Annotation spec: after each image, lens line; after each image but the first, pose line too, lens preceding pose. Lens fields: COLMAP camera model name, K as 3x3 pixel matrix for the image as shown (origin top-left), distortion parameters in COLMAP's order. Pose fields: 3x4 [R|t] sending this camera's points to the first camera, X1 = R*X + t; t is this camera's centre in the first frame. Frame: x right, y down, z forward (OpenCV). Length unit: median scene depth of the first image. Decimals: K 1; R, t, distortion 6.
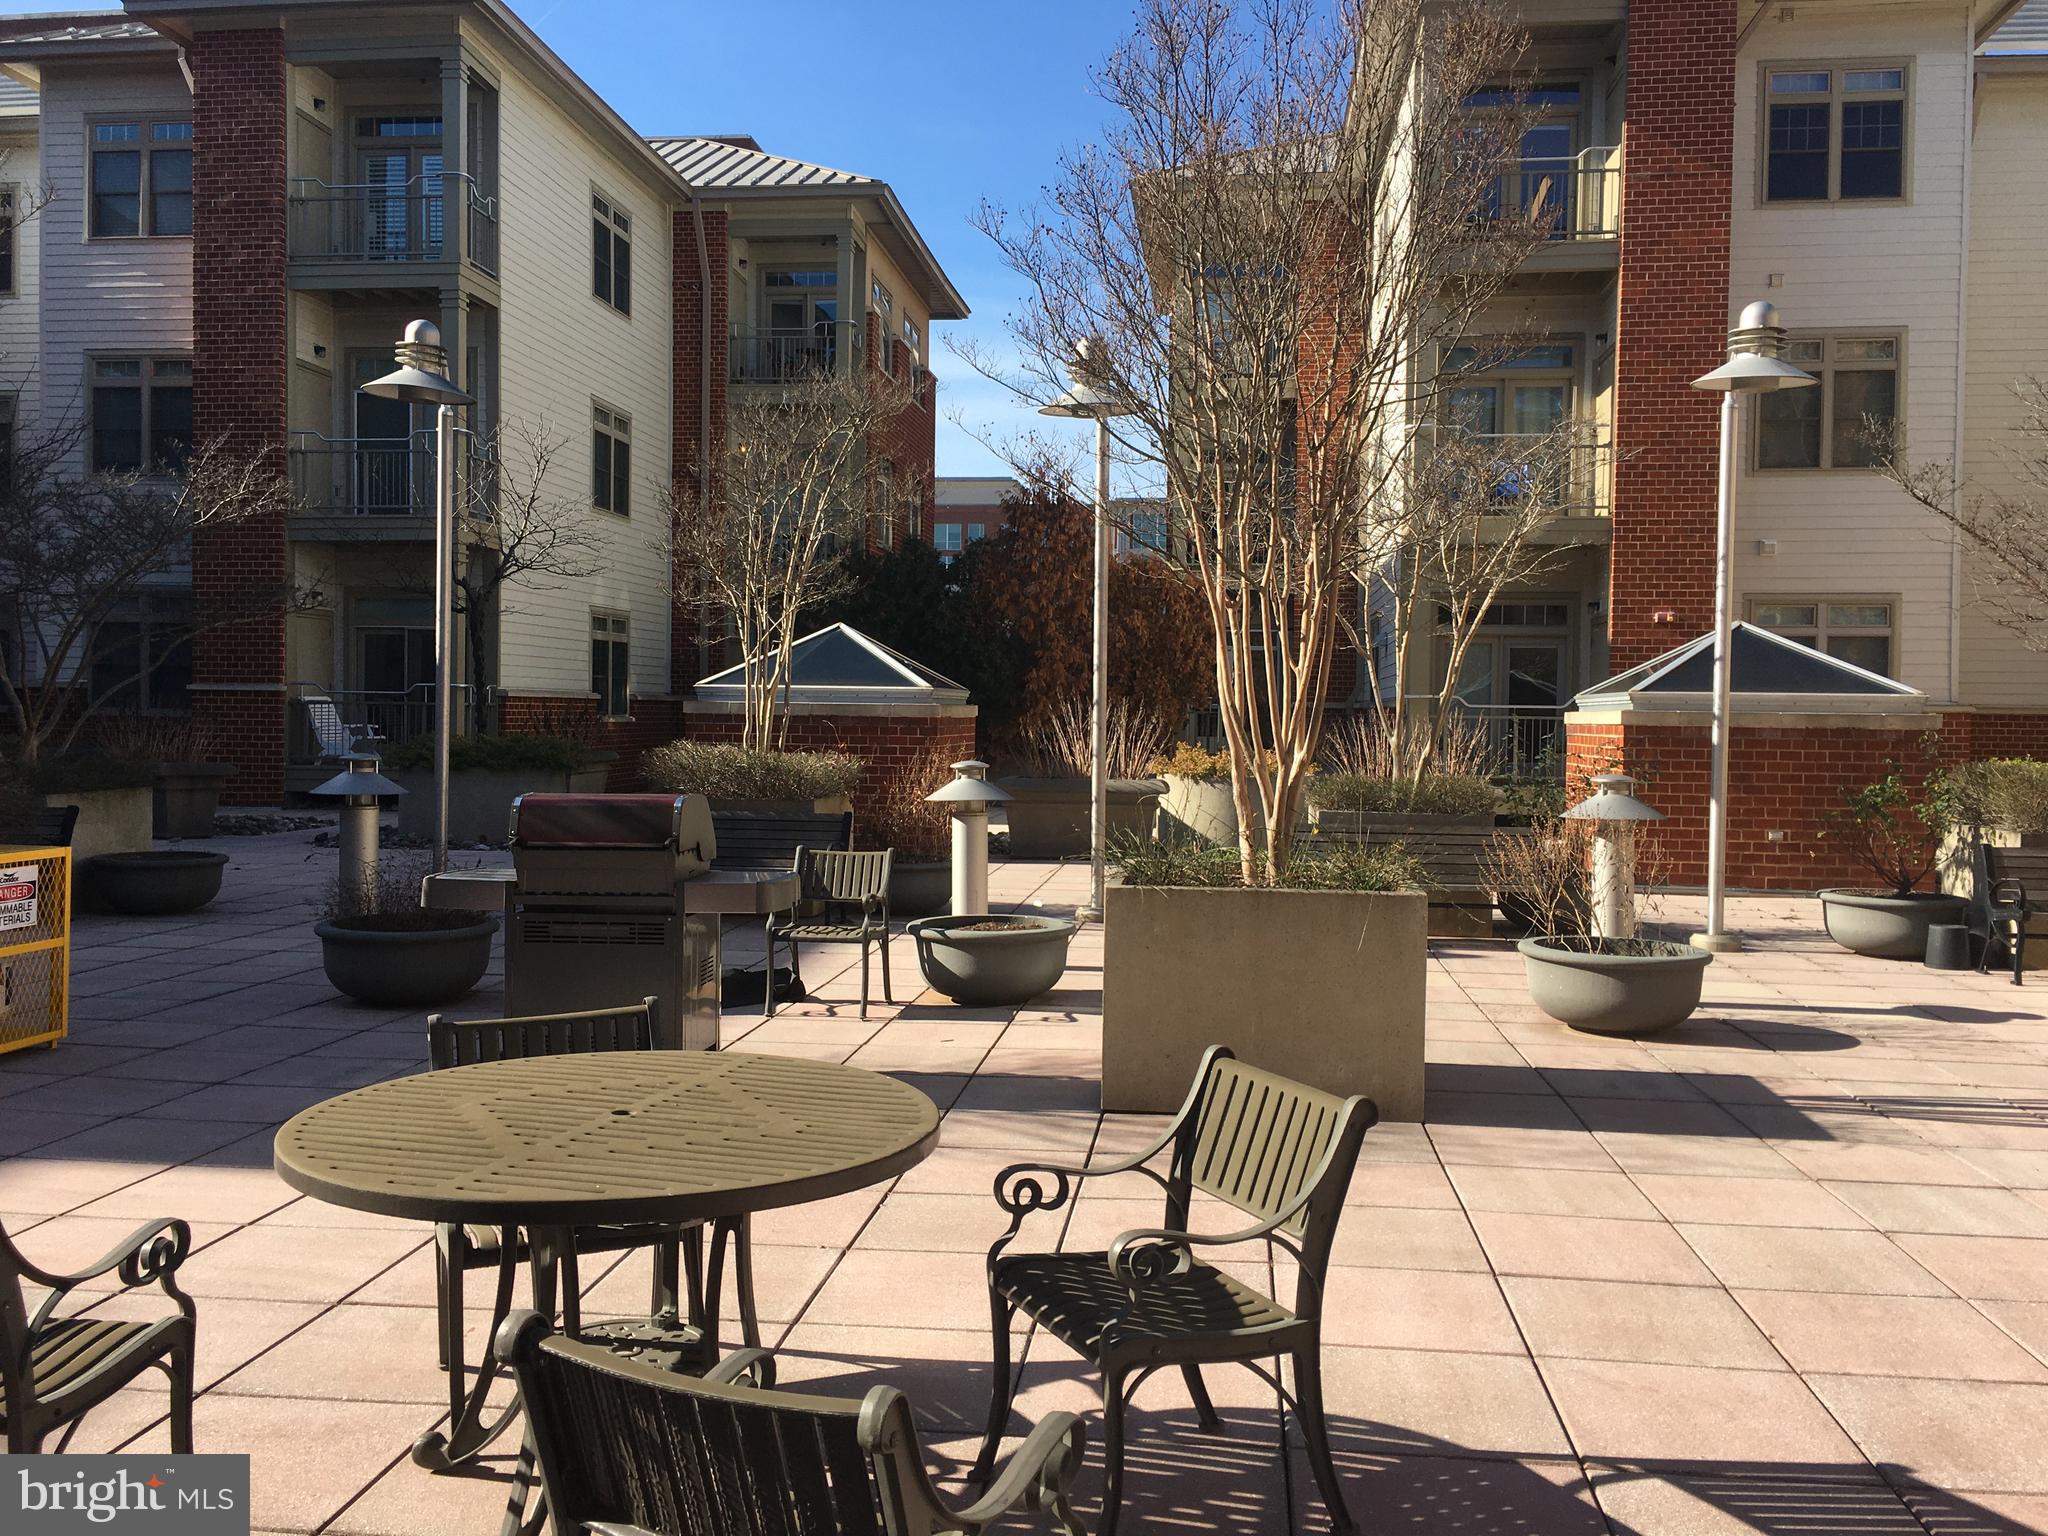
lens RADIAL K [[1760.3, 0, 1027.7], [0, 1760.3, 748.8], [0, 0, 1]] dist [0.087026, -0.128382]
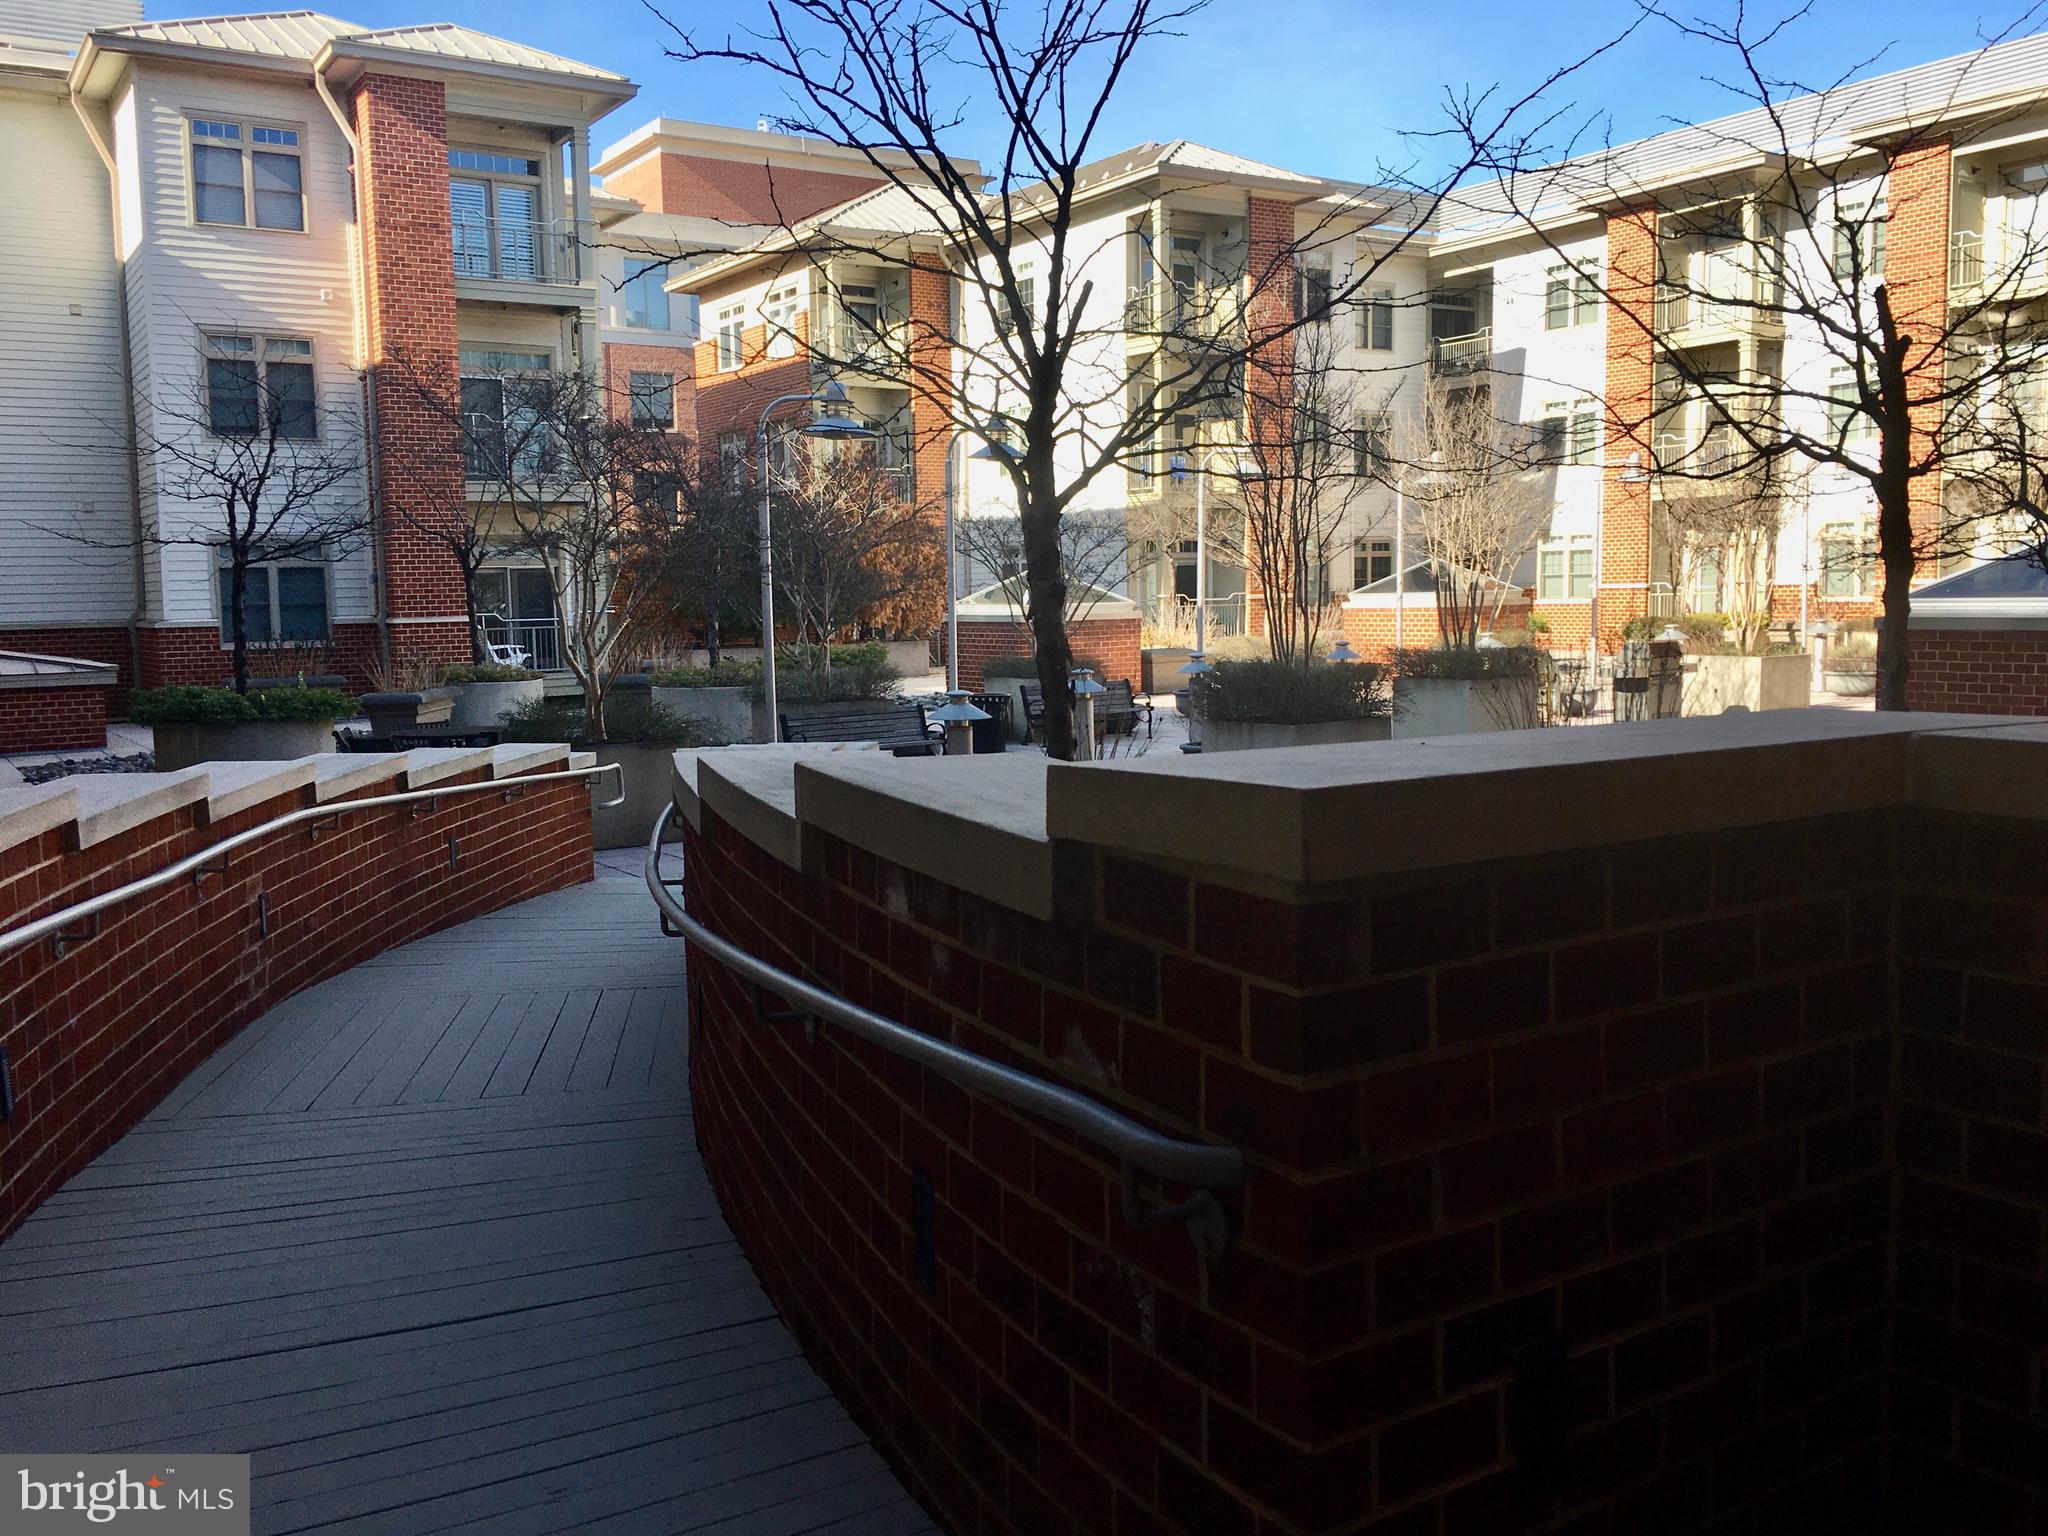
lens RADIAL K [[1742.3, 0, 1031.9], [0, 1742.3, 737.8], [0, 0, 1]] dist [0.079965, -0.116299]
pose [[0.754009, -0.088403, 0.650888, -1.895184], [0.045665, 0.995559, 0.082316, -0.070326], [-0.655275, -0.032344, 0.754698, -0.400429]]
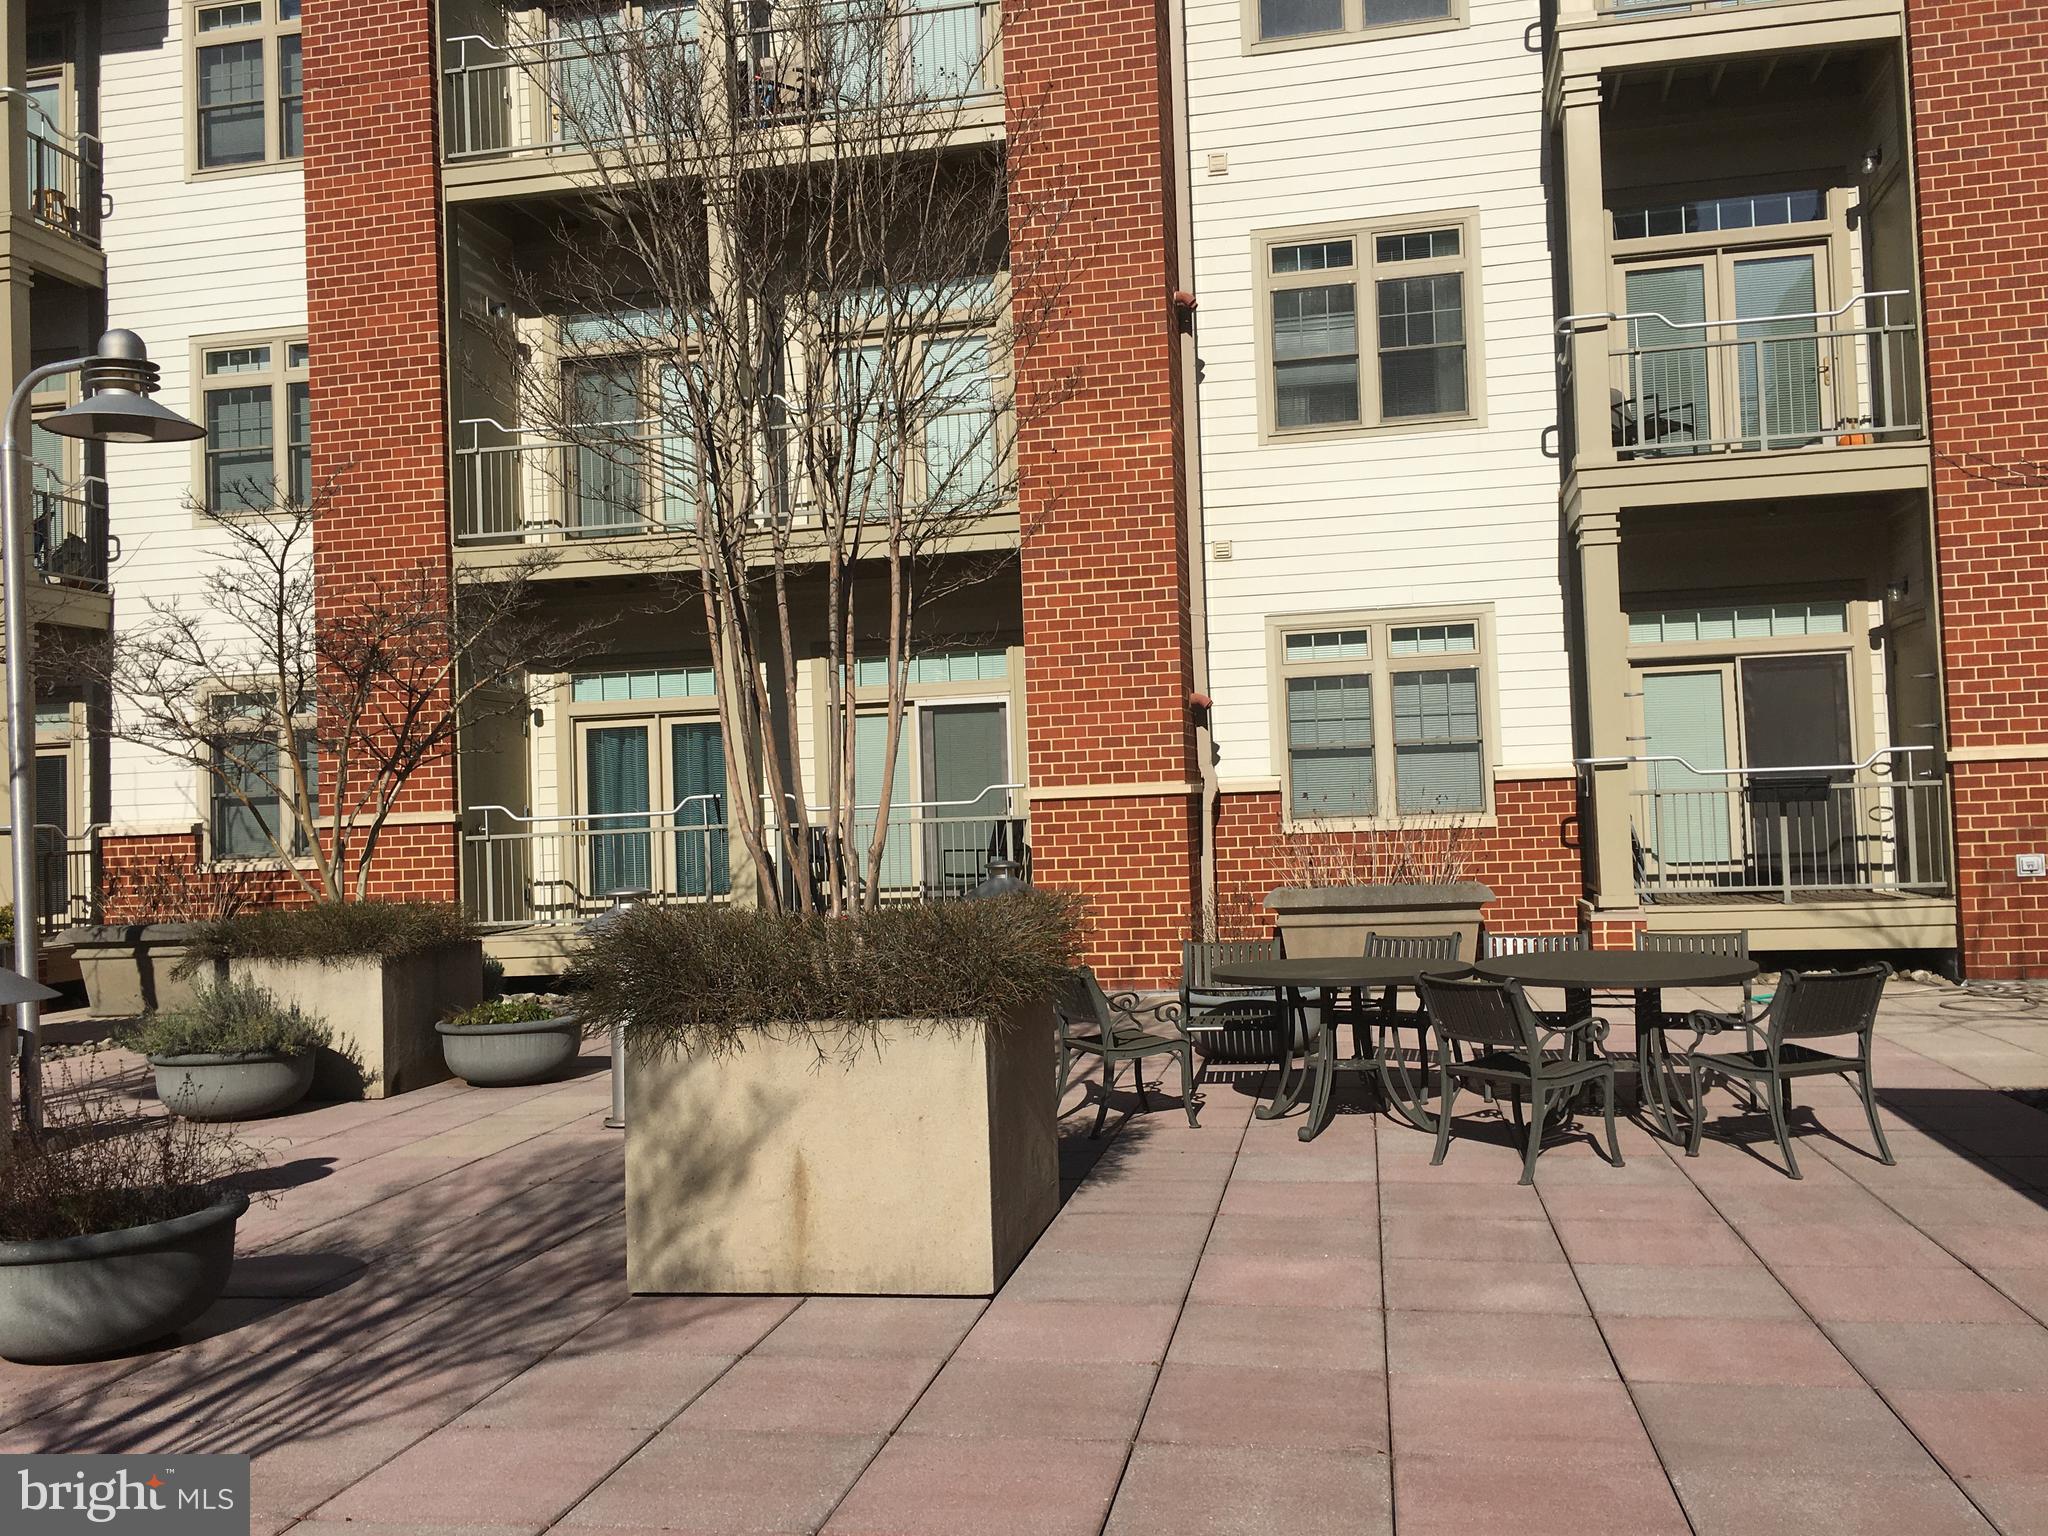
lens RADIAL K [[1728.7, 0, 1014.4], [0, 1728.7, 746.4], [0, 0, 1]] dist [0.065328, -0.086950]
pose [[0.071344, 0.023476, 0.997175, -0.000398], [0.060651, 0.997771, -0.027829, -0.008124], [-0.995606, 0.062465, 0.069761, 0.369229]]
